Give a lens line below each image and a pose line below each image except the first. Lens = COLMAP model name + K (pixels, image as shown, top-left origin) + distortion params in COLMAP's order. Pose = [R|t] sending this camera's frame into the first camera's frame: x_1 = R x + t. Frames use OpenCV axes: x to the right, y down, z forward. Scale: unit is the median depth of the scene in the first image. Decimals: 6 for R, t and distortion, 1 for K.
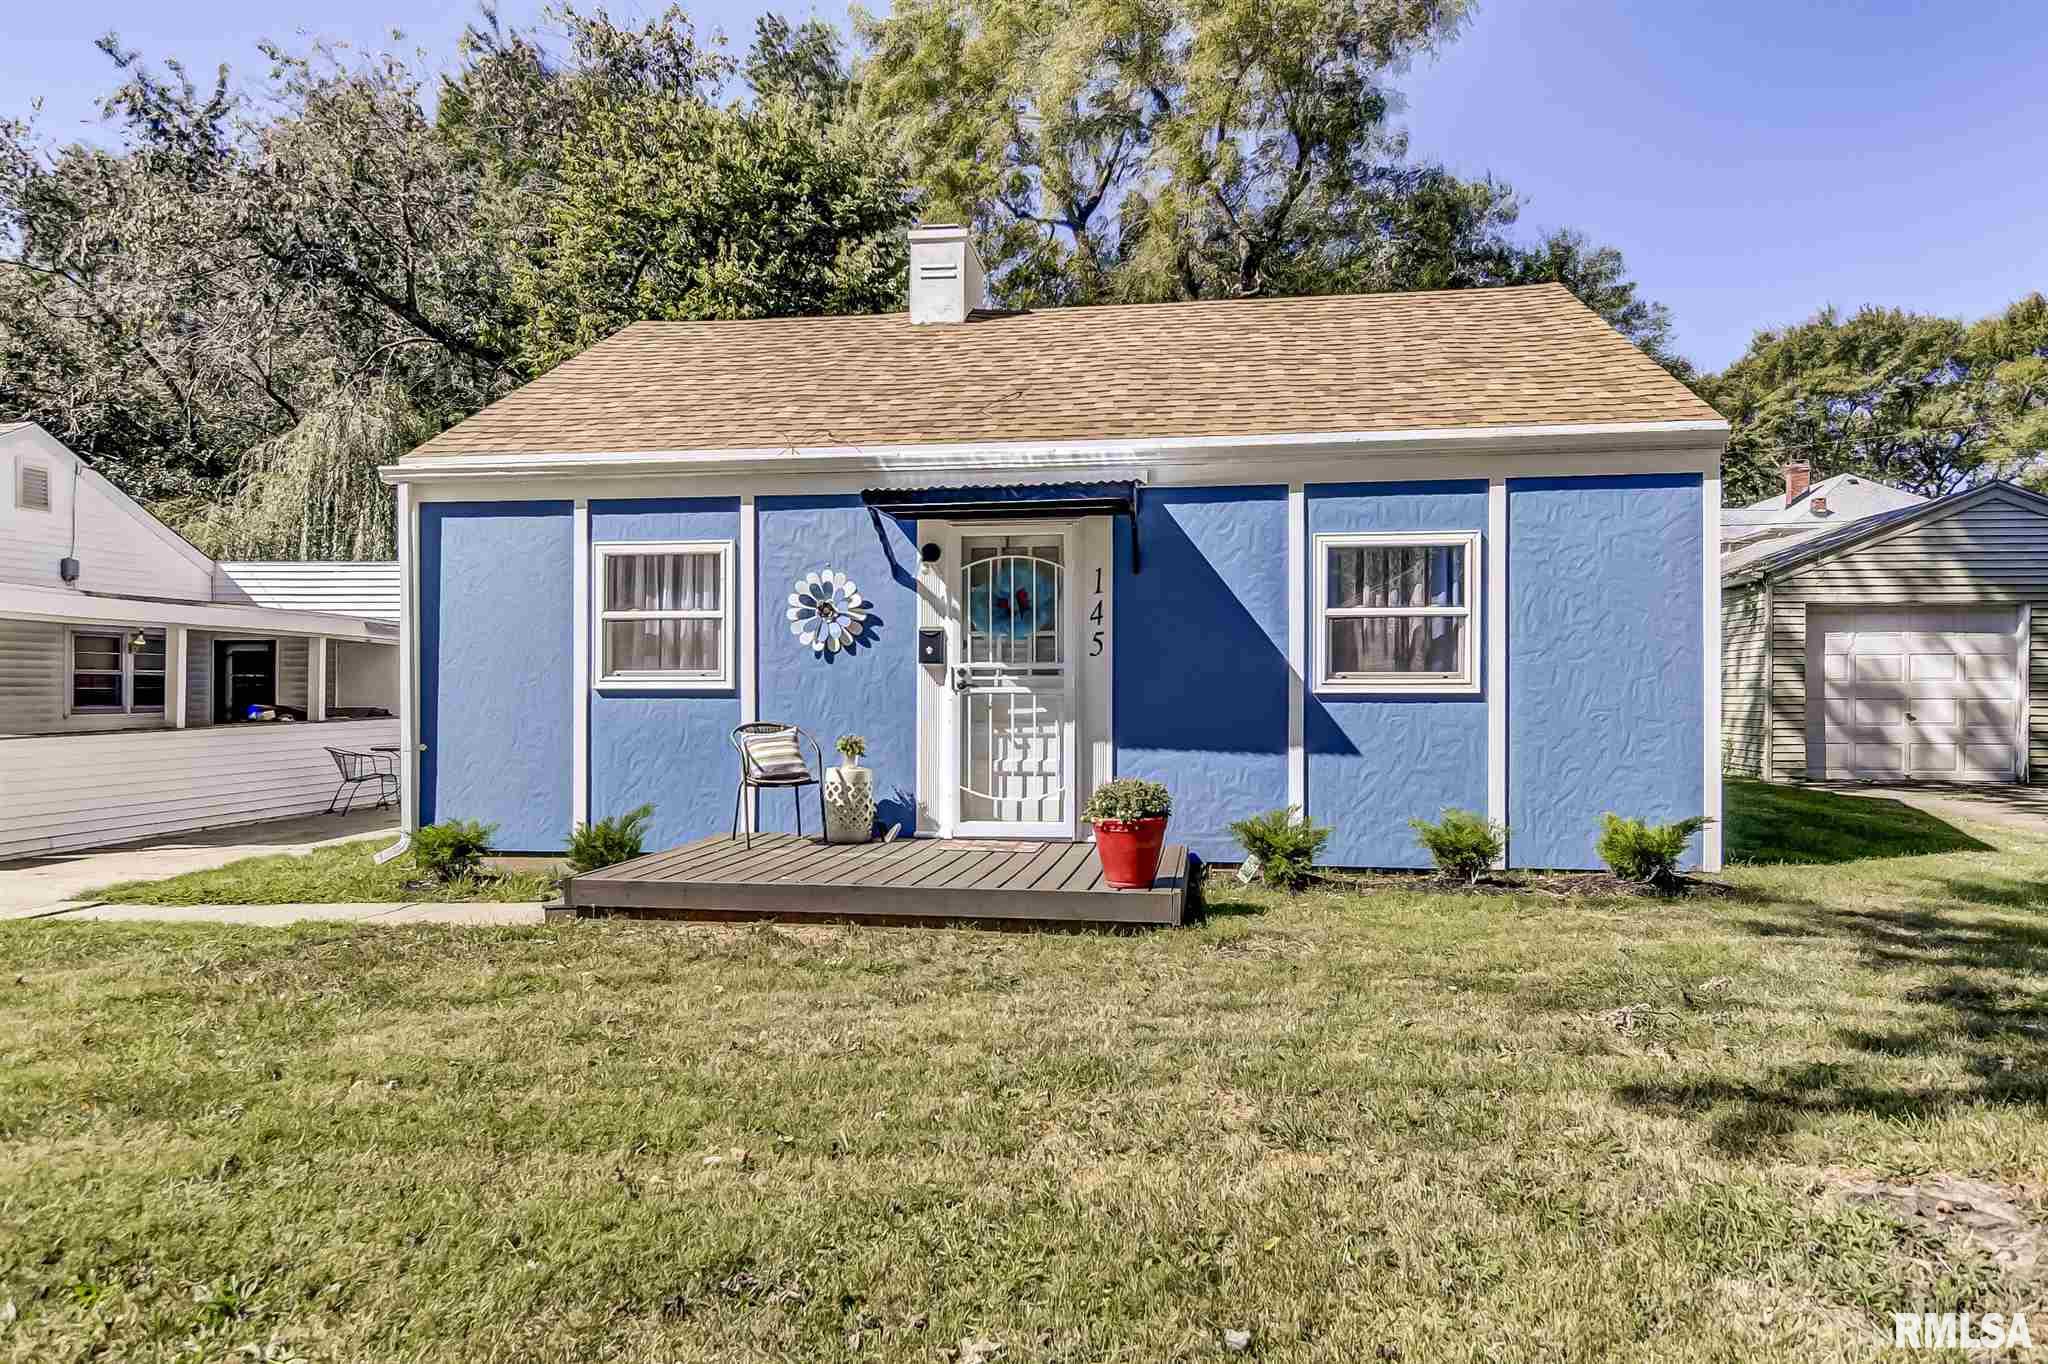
lens RADIAL K [[1243.3, 0, 1030.0], [0, 1243.3, 682.4], [0, 0, 1]] dist [0.006162, -0.000849]
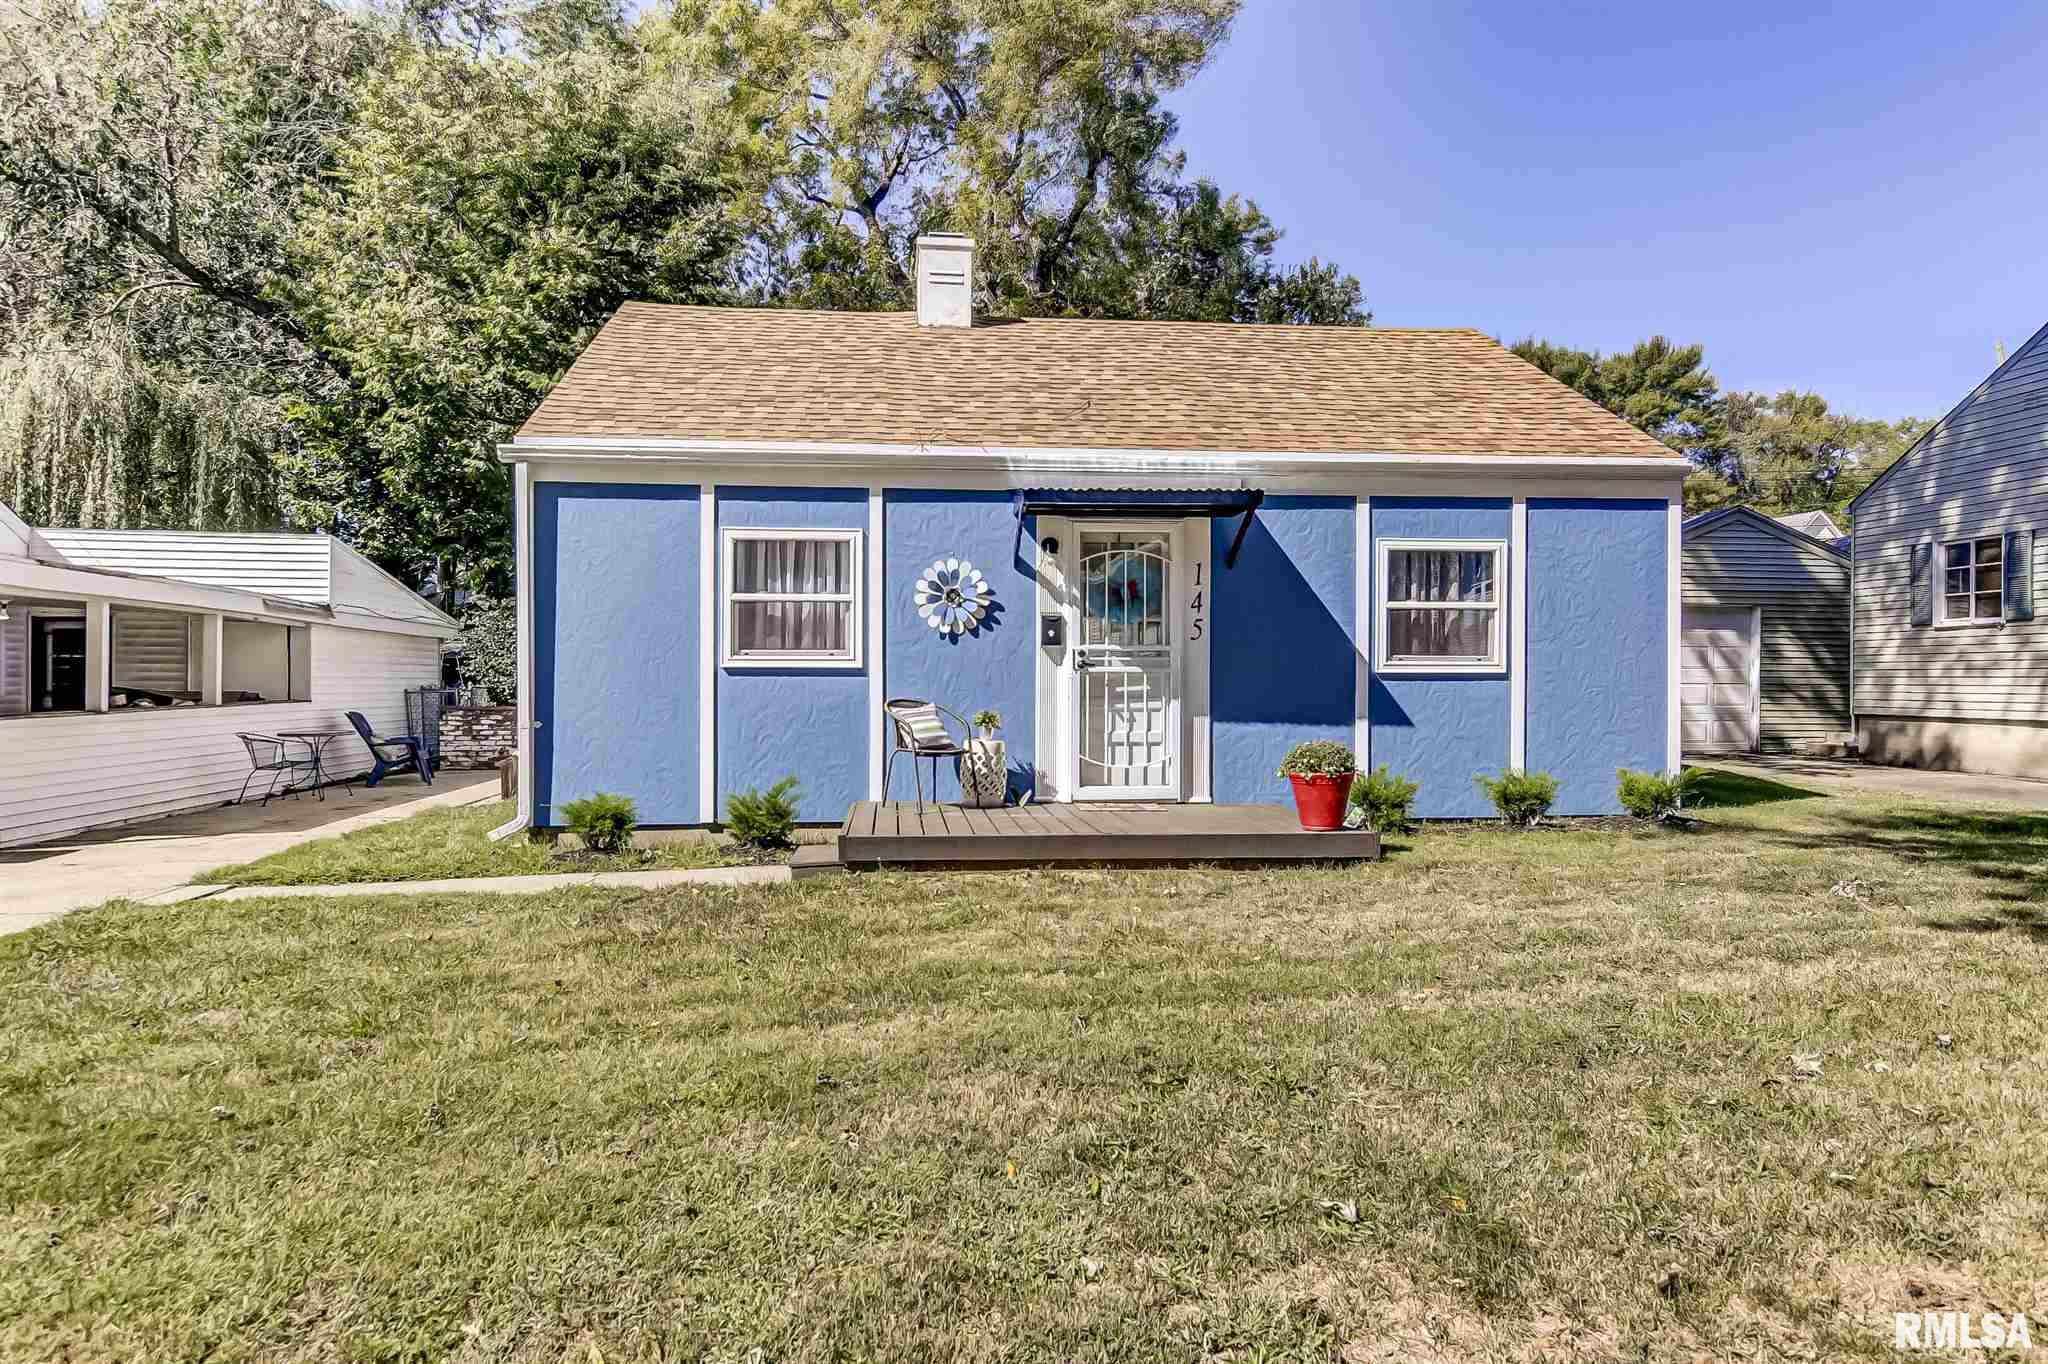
lens RADIAL K [[1264.3, 0, 1023.5], [0, 1264.3, 683.6], [0, 0, 1]] dist [0.007614, -0.001166]
pose [[0.972863, 0.001655, 0.231378, -0.355016], [-0.003397, 0.999969, 0.007132, 0.010560], [-0.231359, -0.007724, 0.972838, -0.090960]]
